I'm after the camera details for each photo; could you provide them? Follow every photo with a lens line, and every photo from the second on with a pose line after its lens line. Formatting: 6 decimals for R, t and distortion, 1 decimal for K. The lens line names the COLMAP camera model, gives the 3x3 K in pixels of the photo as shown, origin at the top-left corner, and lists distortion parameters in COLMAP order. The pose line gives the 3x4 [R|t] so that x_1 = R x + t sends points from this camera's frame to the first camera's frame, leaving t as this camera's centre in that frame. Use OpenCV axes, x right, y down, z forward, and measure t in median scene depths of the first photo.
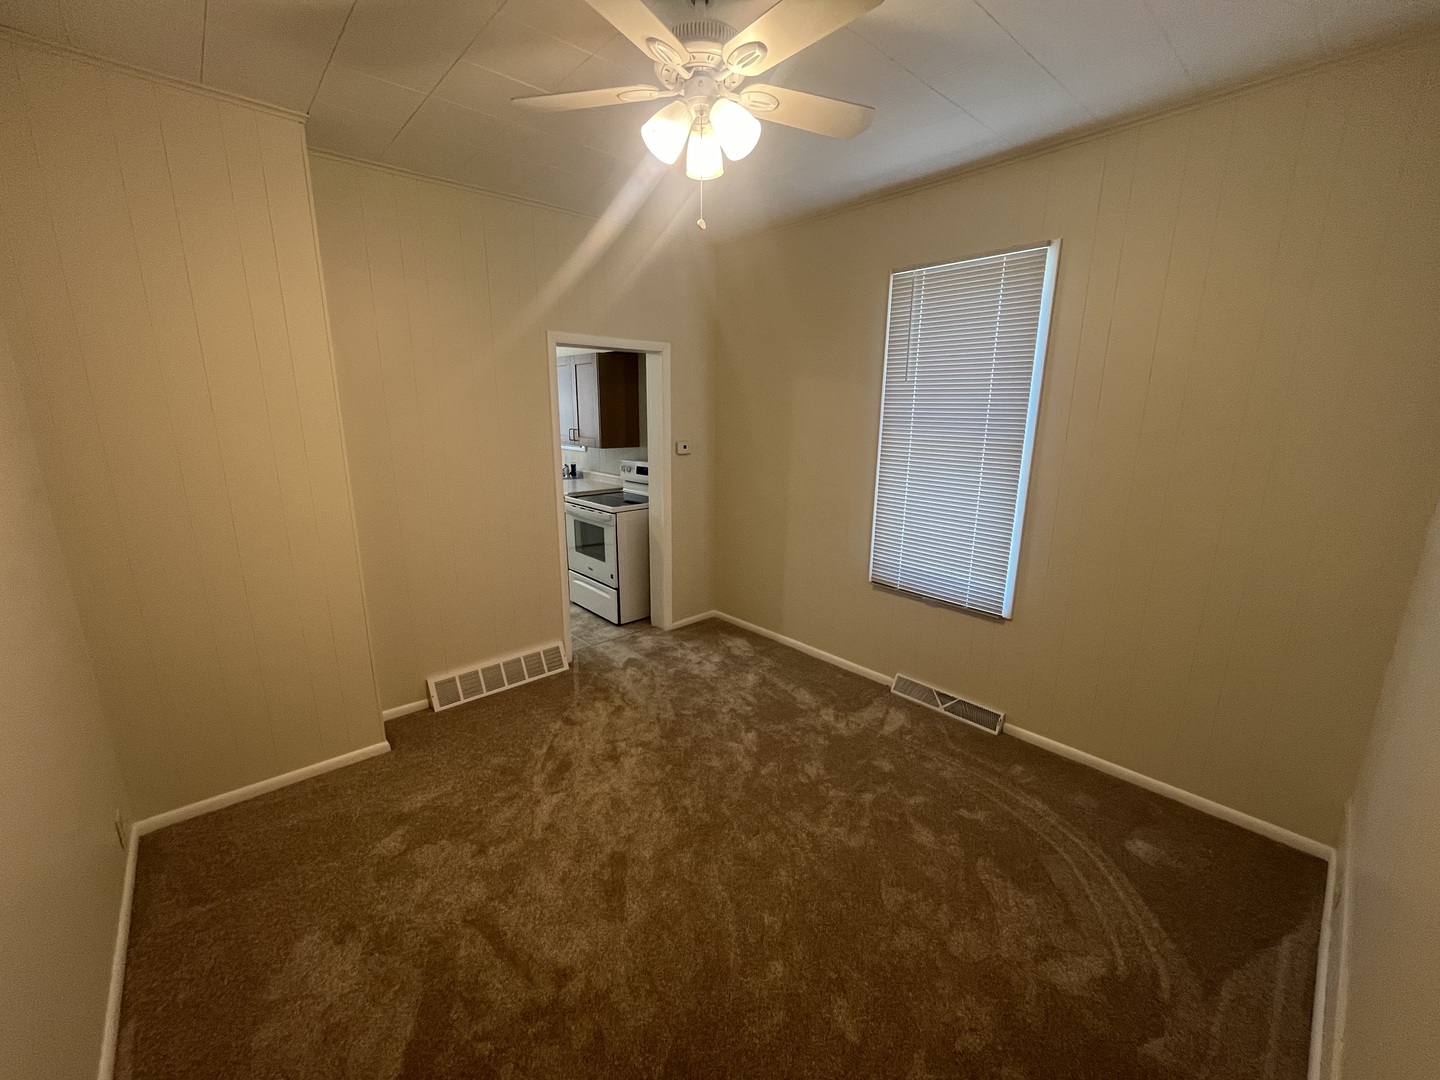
lens RADIAL K [[583.4, 0, 720.0], [0, 583.4, 541.0], [0, 0, 1]] dist [-0.000512, 0.000011]
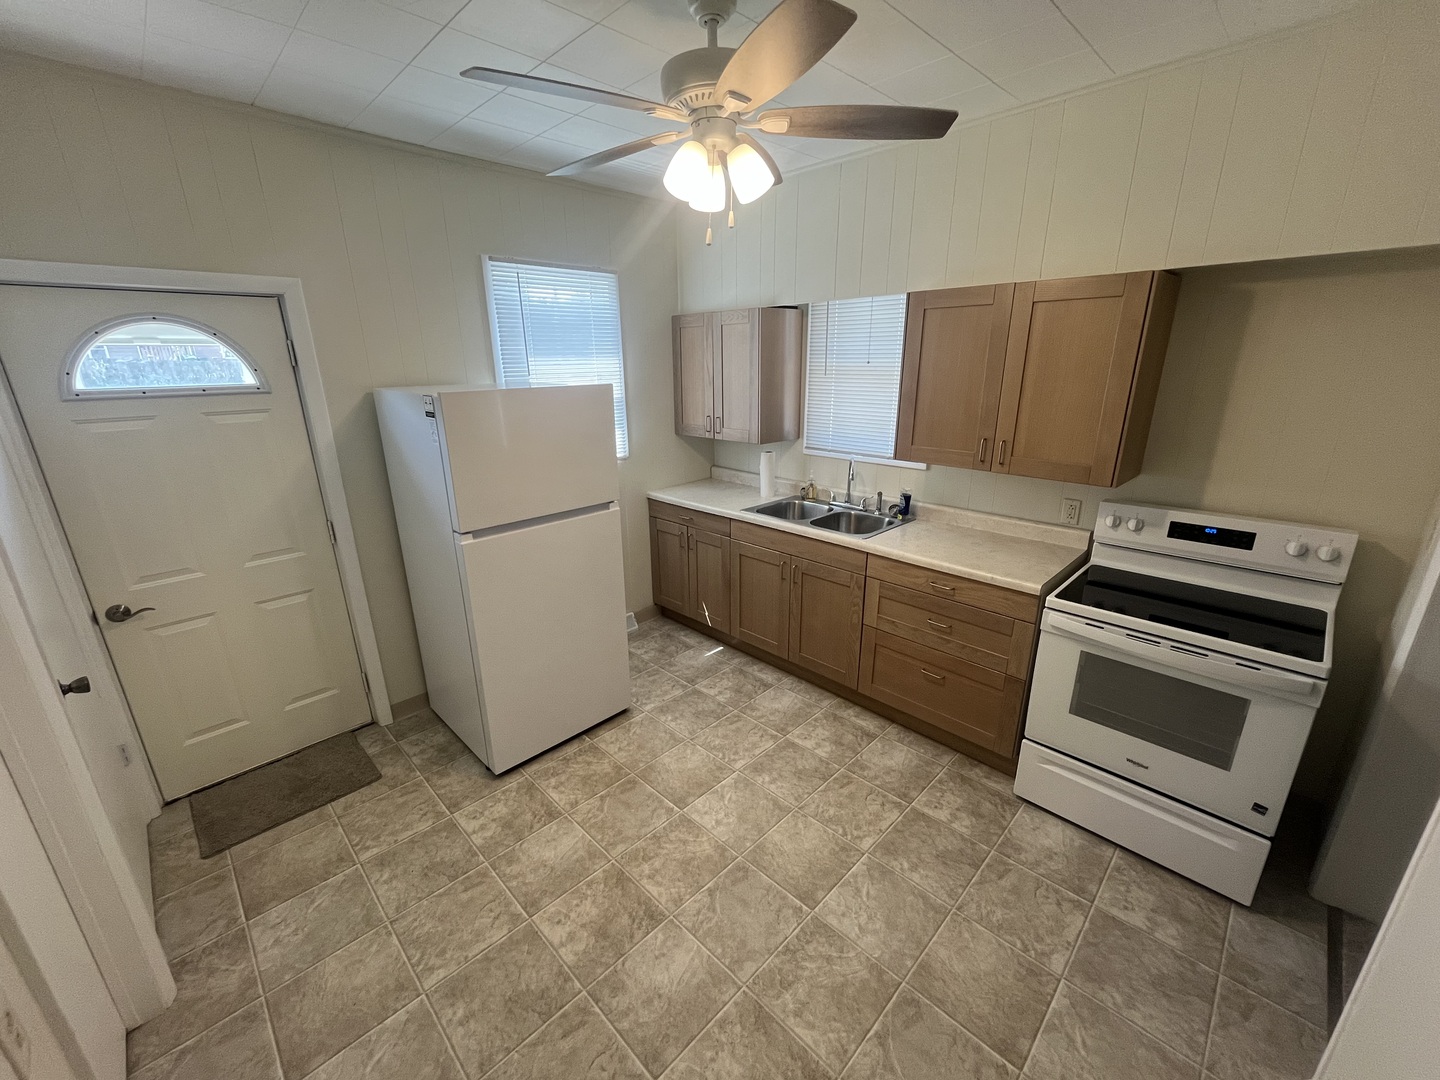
lens RADIAL K [[583.4, 0, 720.3], [0, 583.4, 539.1], [0, 0, 1]] dist [-0.000512, 0.000011]
pose [[0.998557, -0.032038, 0.043090, -0.551290], [0.028535, 0.996419, 0.079597, -0.168958], [-0.045486, -0.078253, 0.995895, 0.572542]]
